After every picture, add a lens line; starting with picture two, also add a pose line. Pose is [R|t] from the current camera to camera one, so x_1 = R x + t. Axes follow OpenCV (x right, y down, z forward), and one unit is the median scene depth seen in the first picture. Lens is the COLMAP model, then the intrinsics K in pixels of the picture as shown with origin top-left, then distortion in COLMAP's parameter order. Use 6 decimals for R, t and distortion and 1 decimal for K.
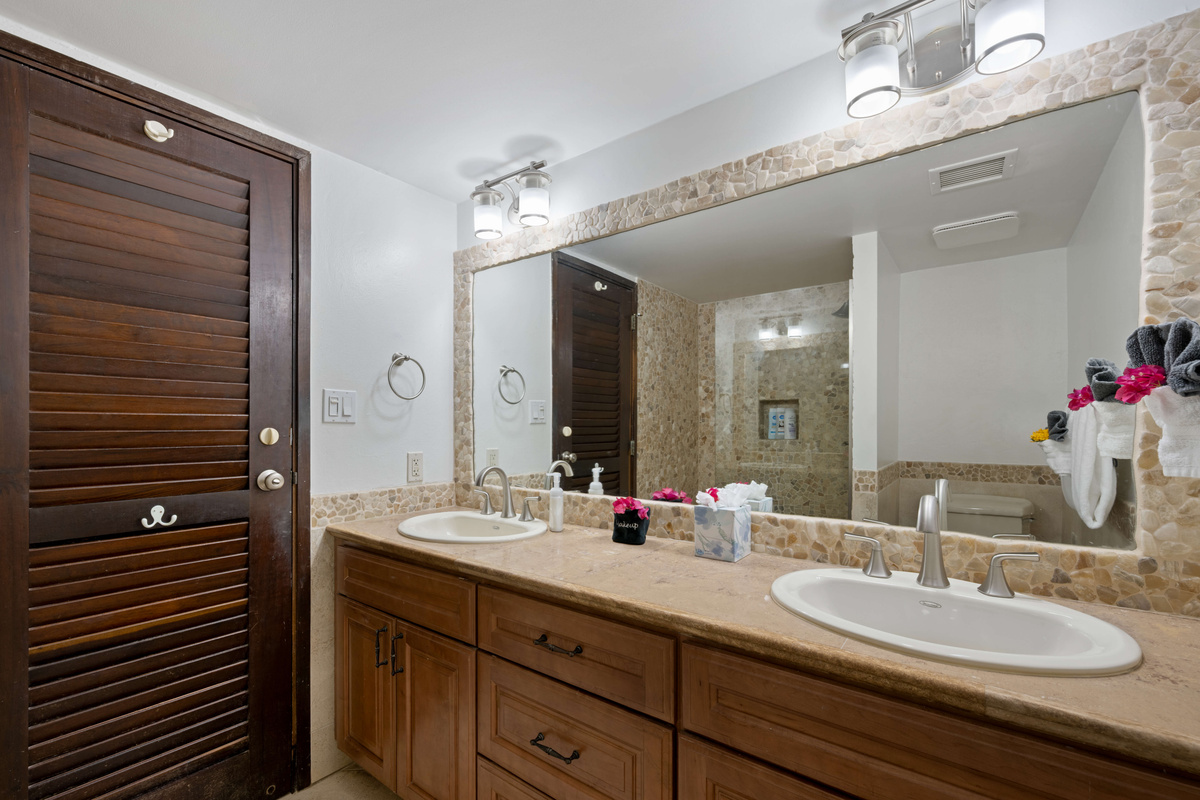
lens RADIAL K [[510.6, 0, 557.0], [0, 510.6, 426.2], [0, 0, 1]] dist [0.004566, 0.000308]
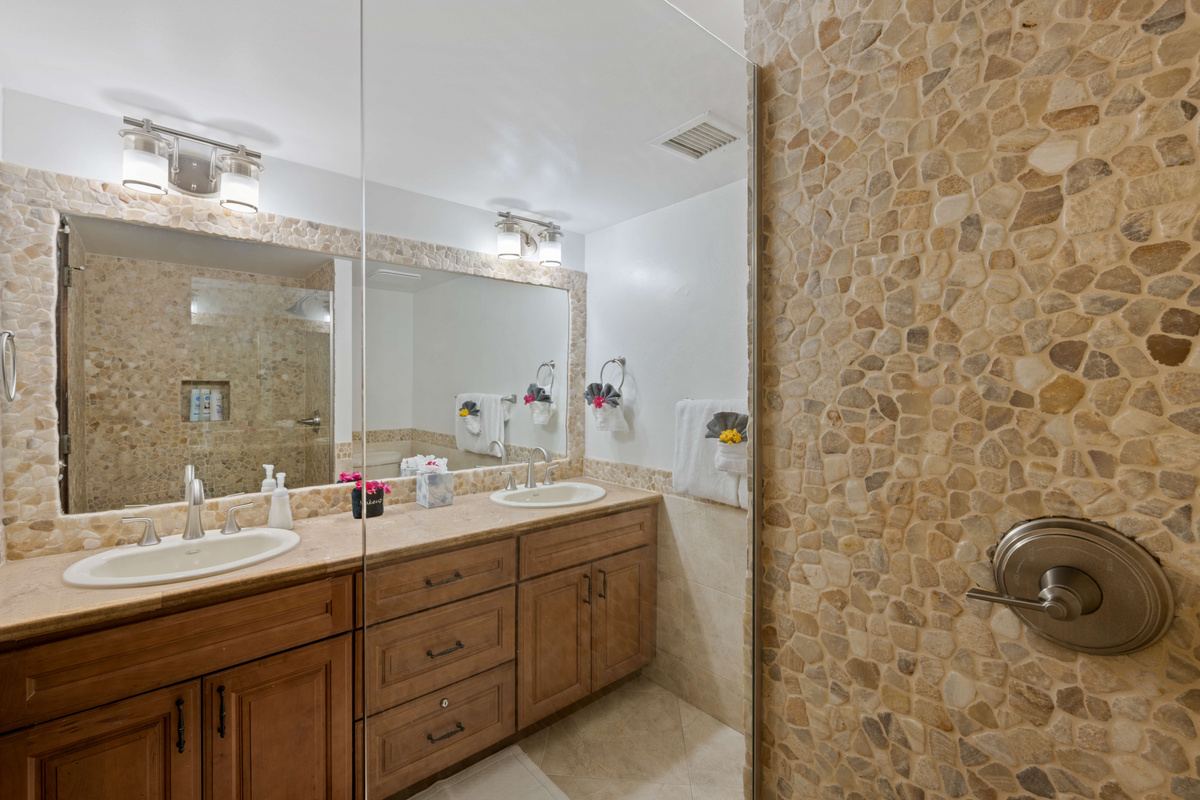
lens RADIAL K [[510.6, 0, 594.0], [0, 510.6, 396.0], [0, 0, 1]] dist [0.004566, 0.000308]
pose [[0.177931, -0.012524, 0.983963, -0.570172], [0.002429, 0.999922, 0.012288, -0.046493], [-0.984040, 0.000203, 0.177948, 0.136171]]
